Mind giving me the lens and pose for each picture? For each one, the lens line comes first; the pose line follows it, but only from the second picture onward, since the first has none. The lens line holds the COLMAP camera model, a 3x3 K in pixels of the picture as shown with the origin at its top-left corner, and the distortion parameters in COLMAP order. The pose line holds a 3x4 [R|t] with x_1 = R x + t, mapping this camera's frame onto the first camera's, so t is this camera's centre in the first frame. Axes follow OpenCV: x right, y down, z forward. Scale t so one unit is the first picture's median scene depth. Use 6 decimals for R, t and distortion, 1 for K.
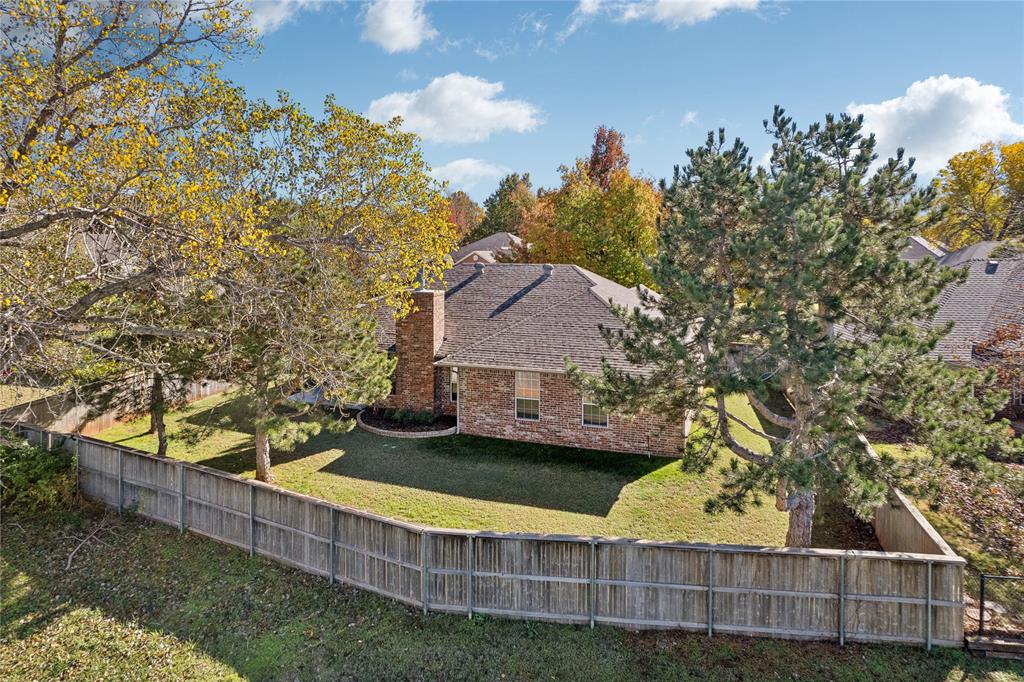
lens RADIAL K [[684.3, 0, 511.2], [0, 684.3, 341.4], [0, 0, 1]] dist [-0.010666, 0.002684]
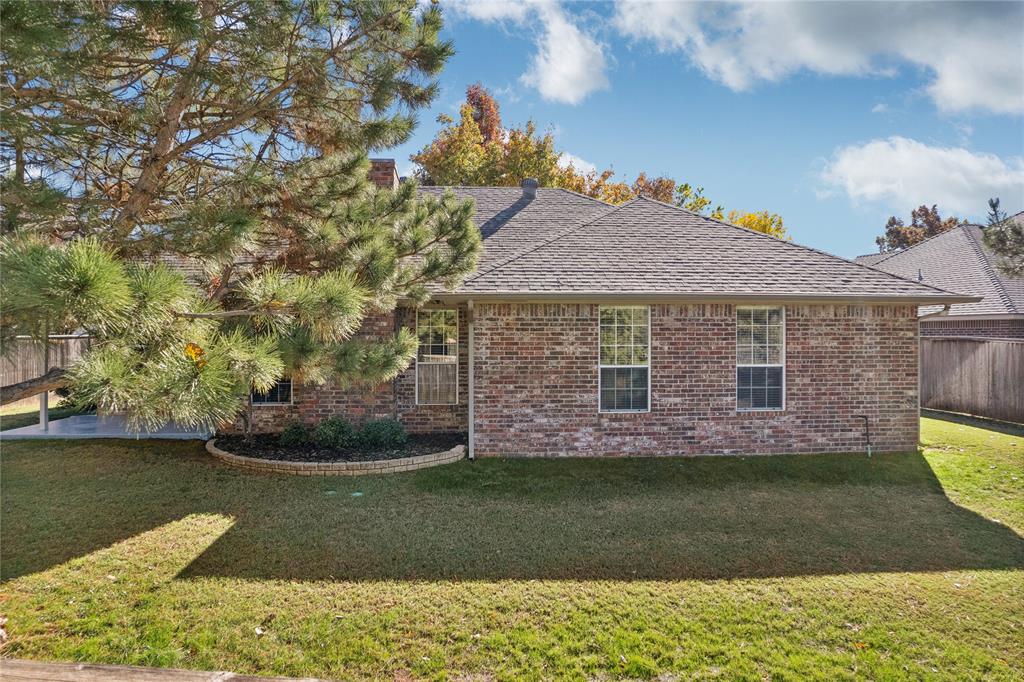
lens RADIAL K [[684.3, 0, 509.6], [0, 684.3, 341.7], [0, 0, 1]] dist [-0.010666, 0.002684]
pose [[0.915748, -0.014492, 0.401491, -0.242411], [0.072084, 0.989058, -0.128714, 0.122077], [-0.395233, 0.146810, 0.906773, 0.584934]]
